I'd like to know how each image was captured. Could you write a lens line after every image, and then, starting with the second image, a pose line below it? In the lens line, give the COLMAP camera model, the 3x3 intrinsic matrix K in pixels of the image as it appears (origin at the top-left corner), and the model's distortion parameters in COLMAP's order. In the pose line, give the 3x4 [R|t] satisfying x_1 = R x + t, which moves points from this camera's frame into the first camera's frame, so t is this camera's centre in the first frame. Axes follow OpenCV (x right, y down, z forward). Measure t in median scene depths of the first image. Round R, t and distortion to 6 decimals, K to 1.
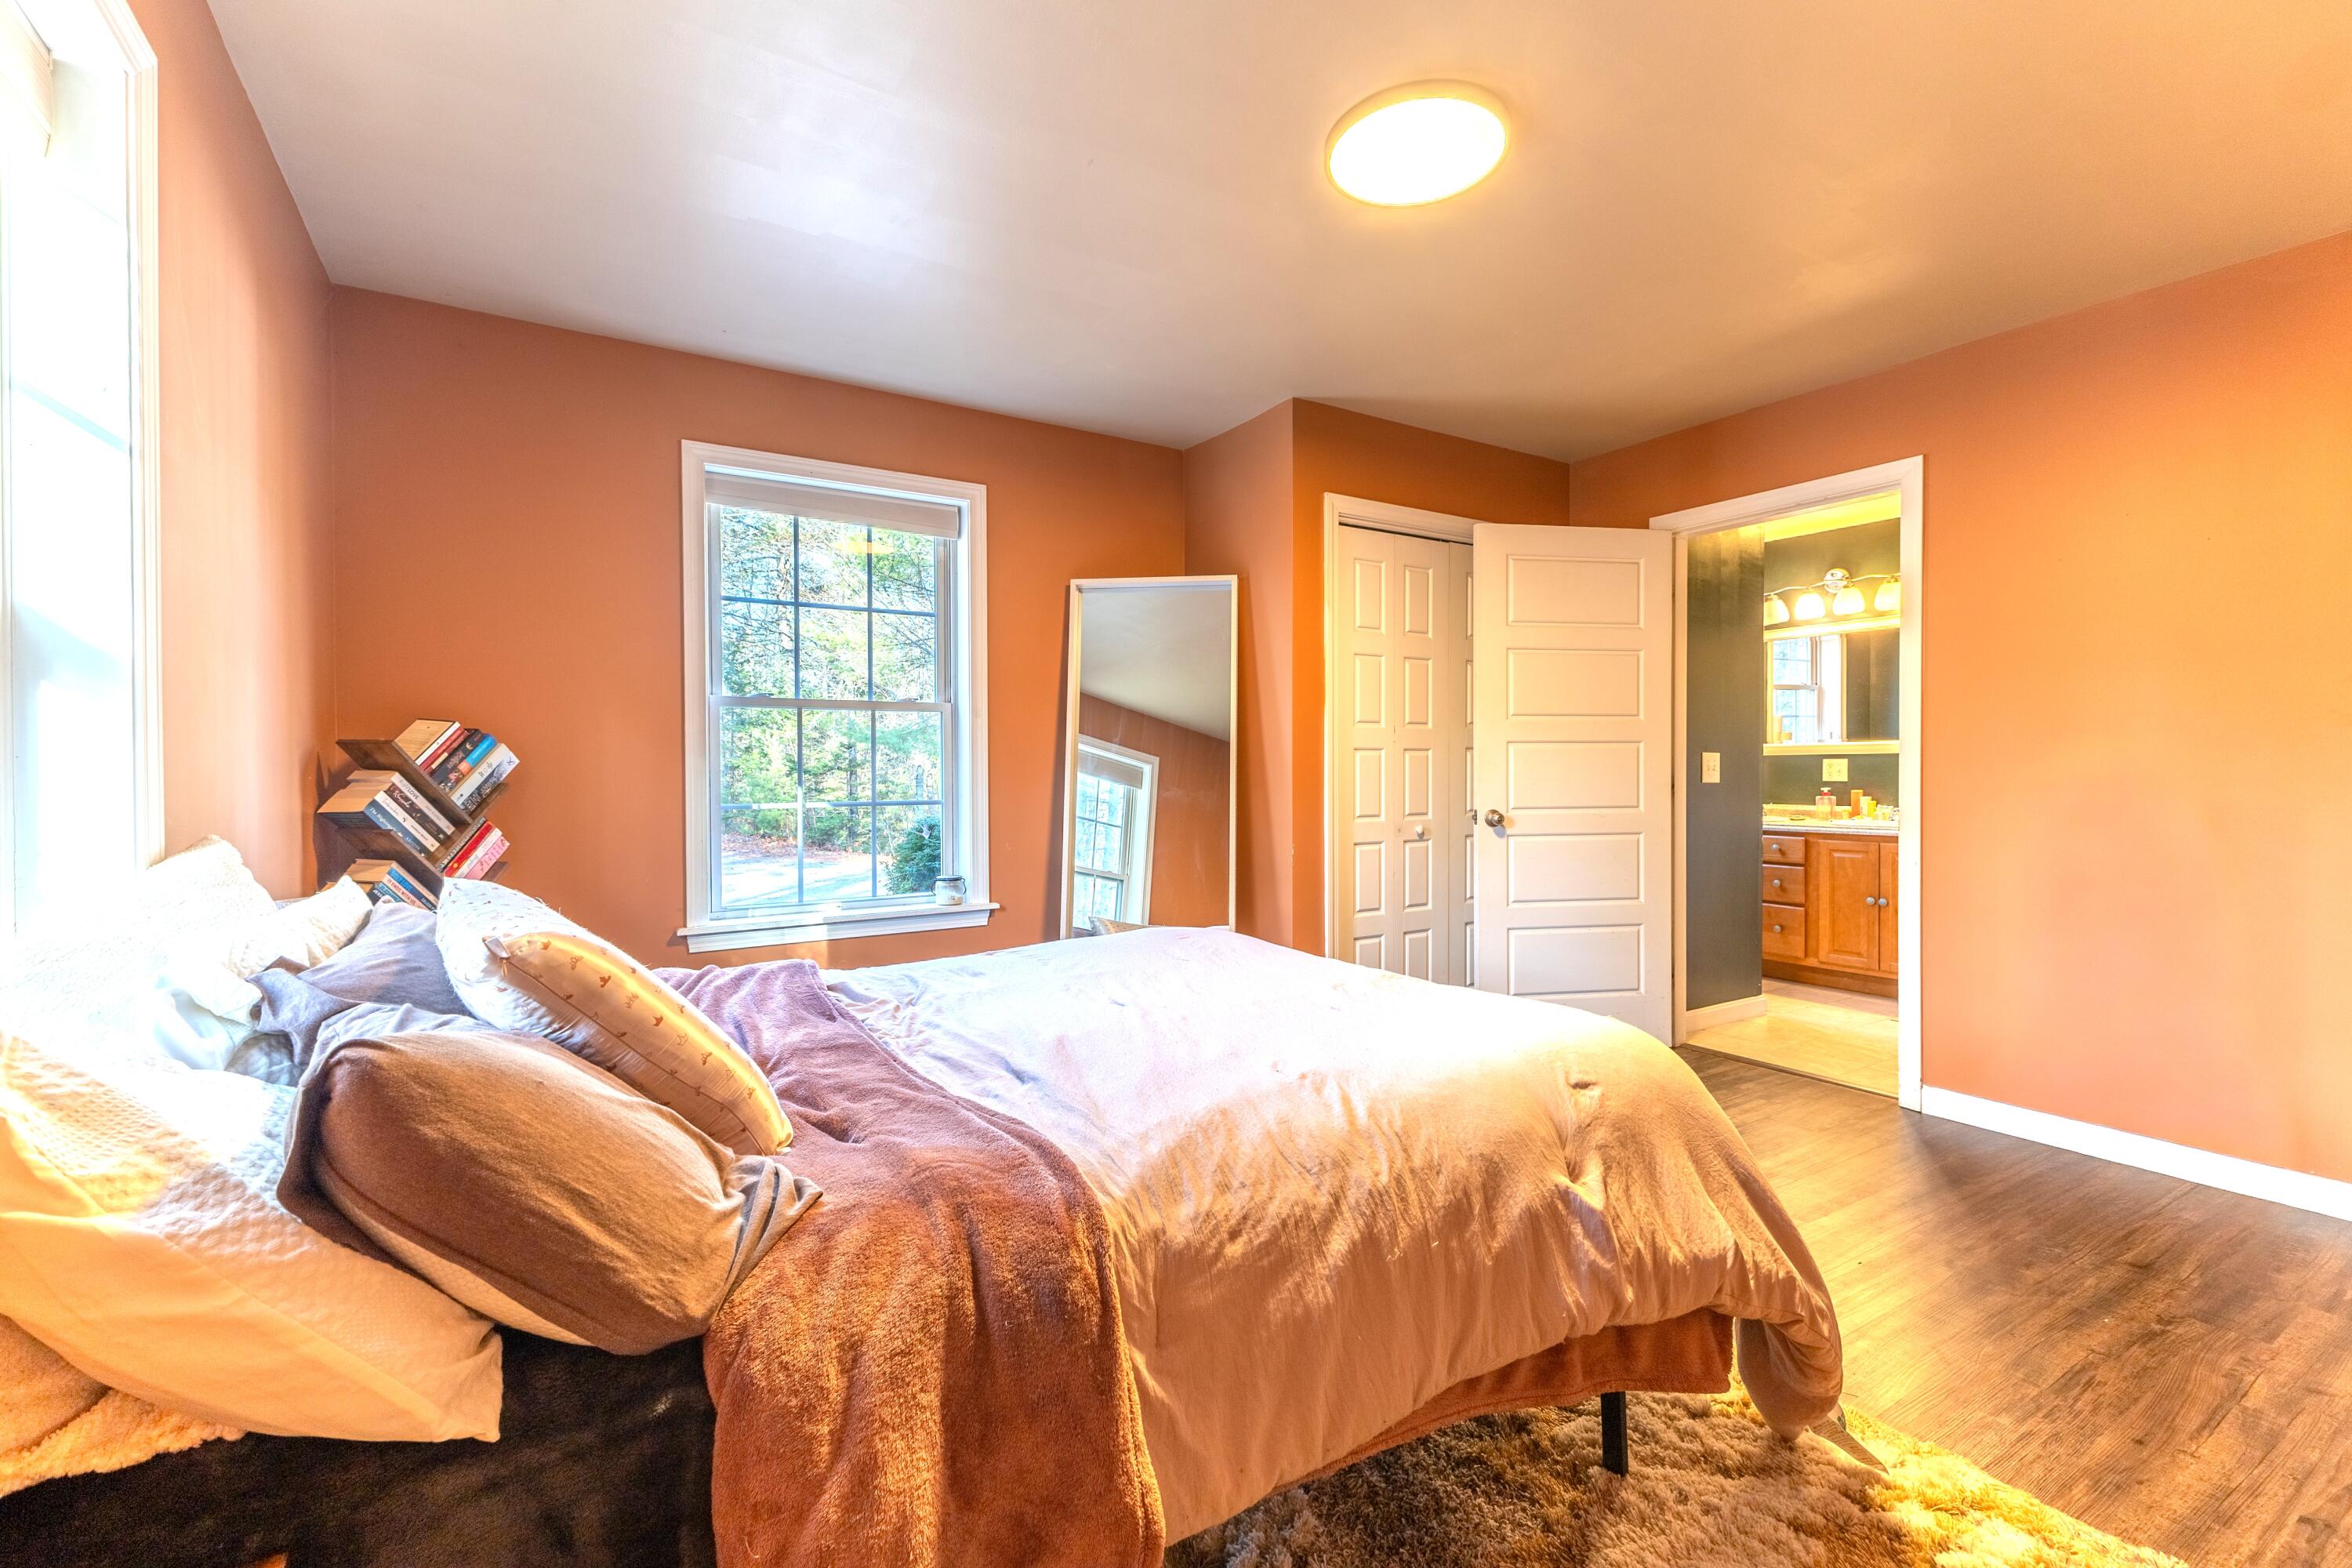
lens RADIAL K [[1037.1, 0, 1159.2], [0, 1037.1, 781.2], [0, 0, 1]] dist [0.005713, 0.000248]
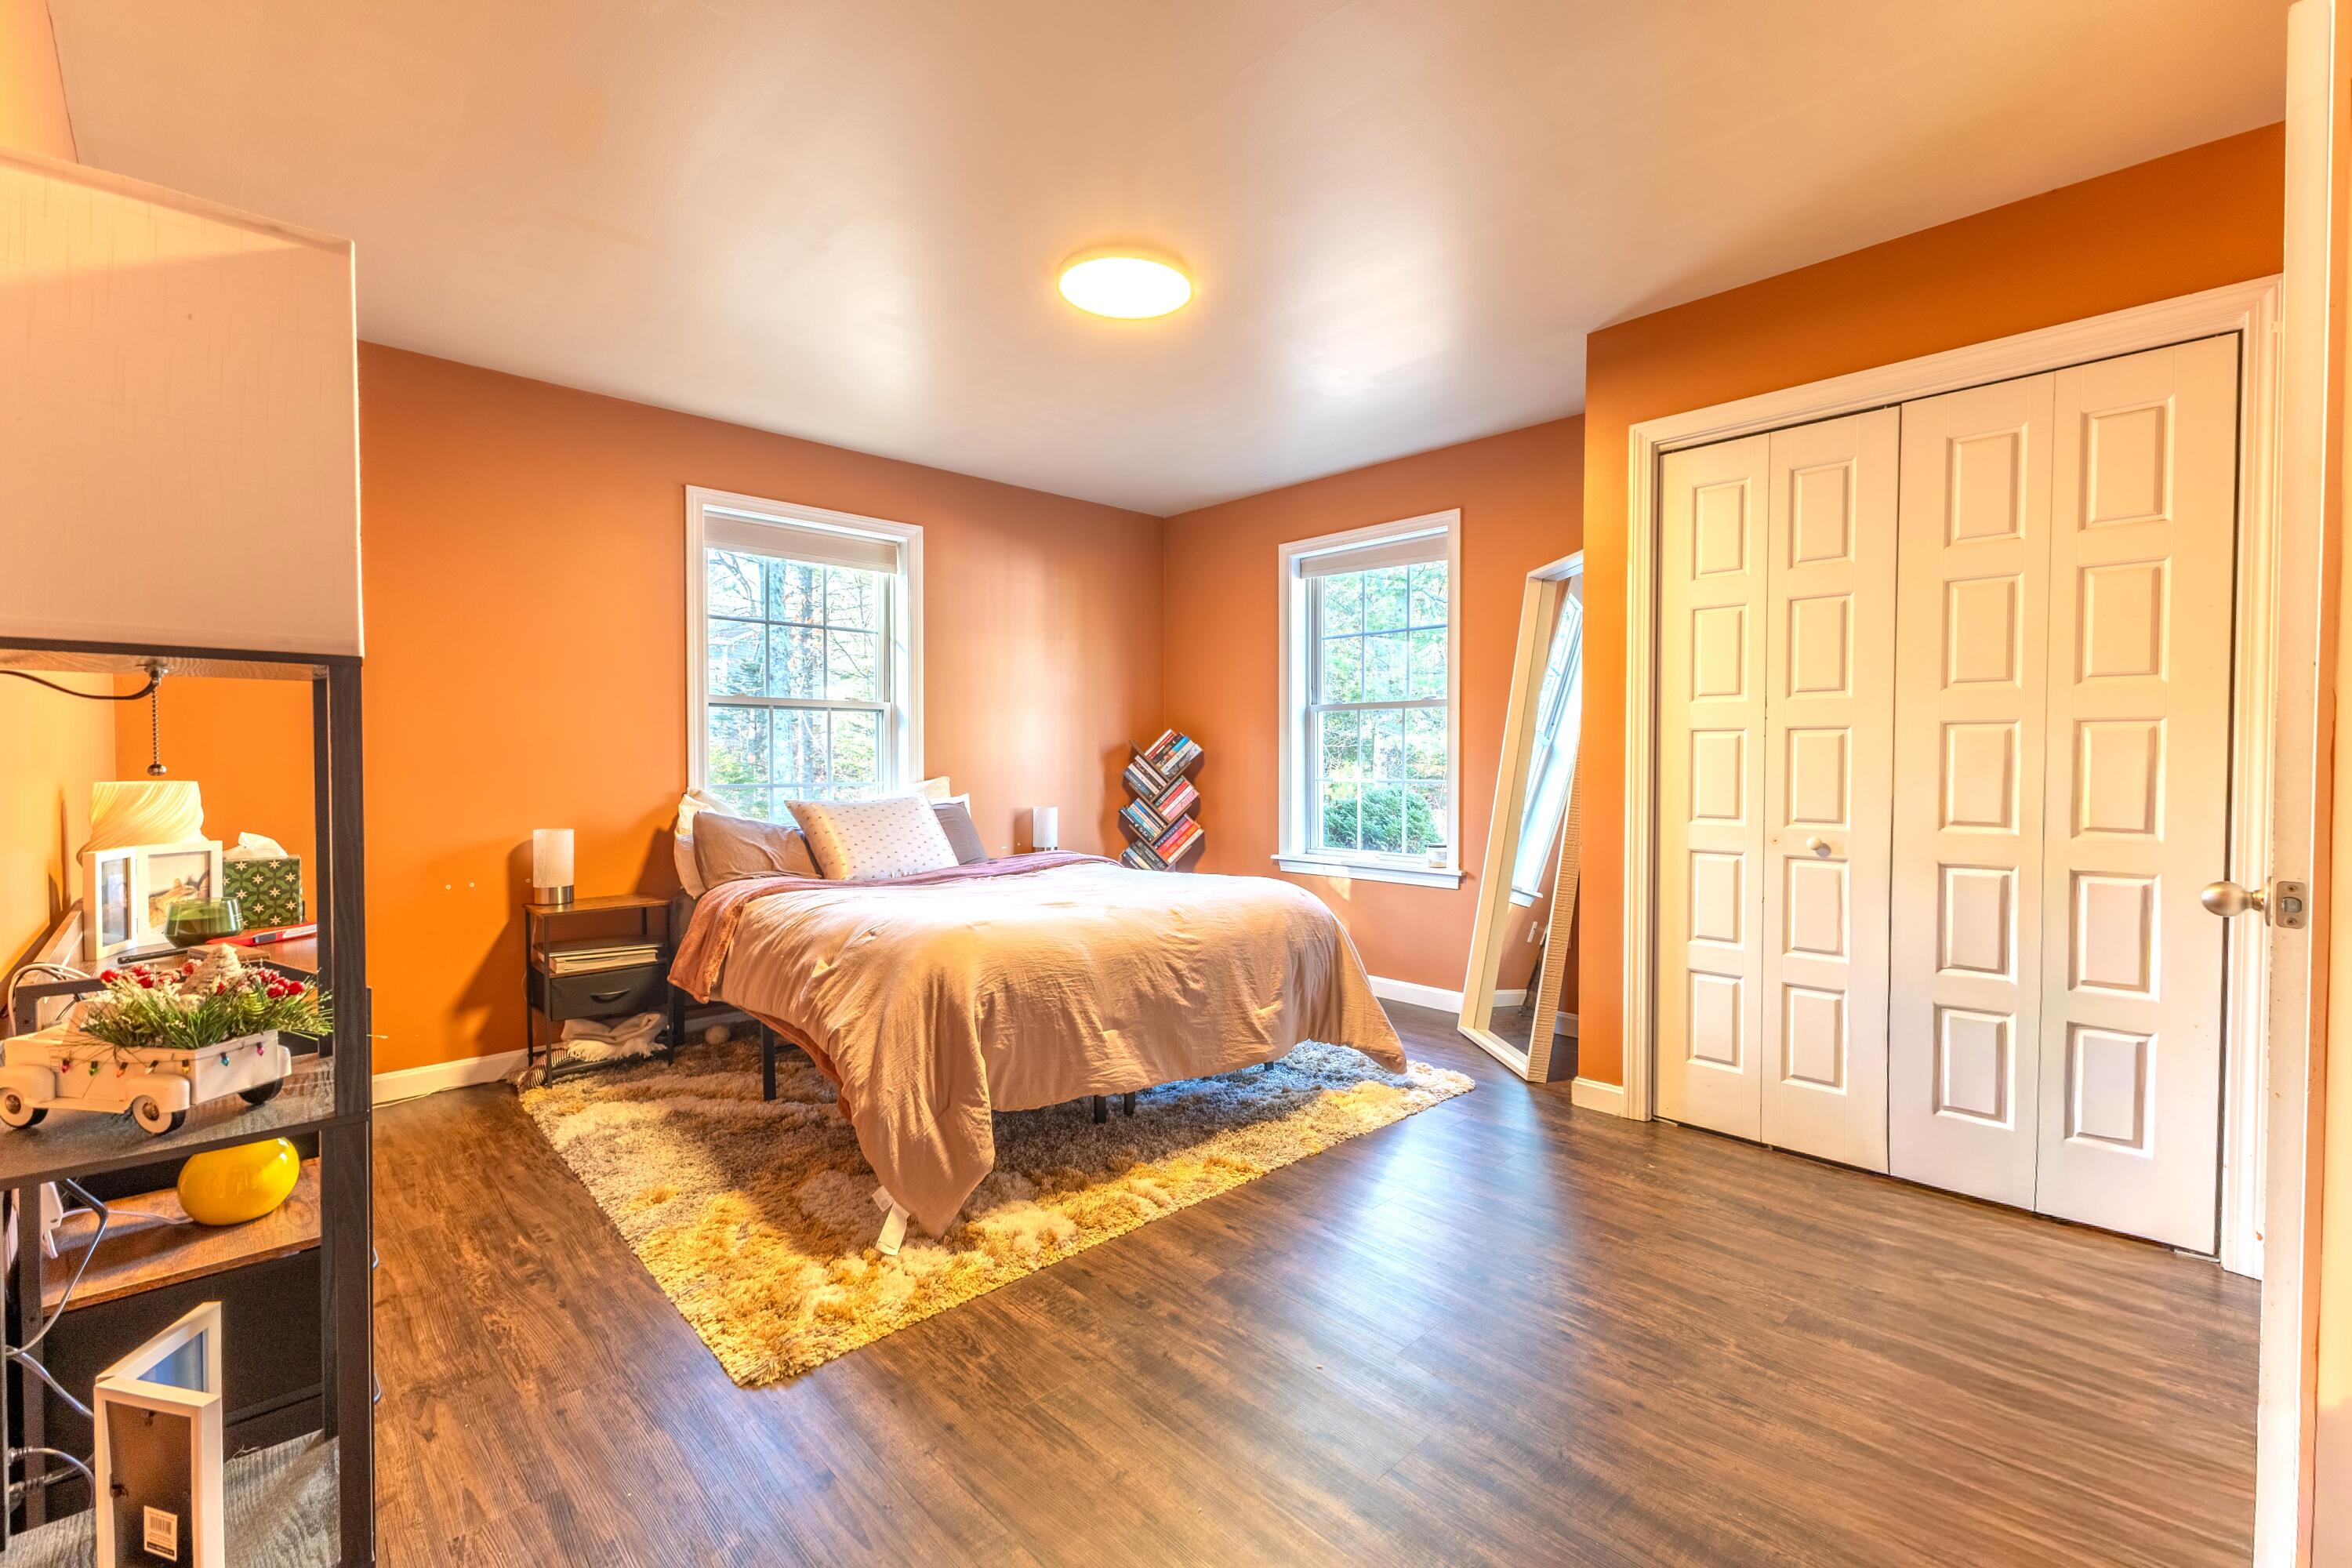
lens RADIAL K [[1037.1, 0, 1159.2], [0, 1037.1, 781.2], [0, 0, 1]] dist [0.005713, 0.000248]
pose [[0.153717, 0.028578, -0.987702, 1.223778], [-0.005576, 0.999591, 0.028054, -0.014103], [0.988099, 0.001195, 0.153814, 0.656946]]
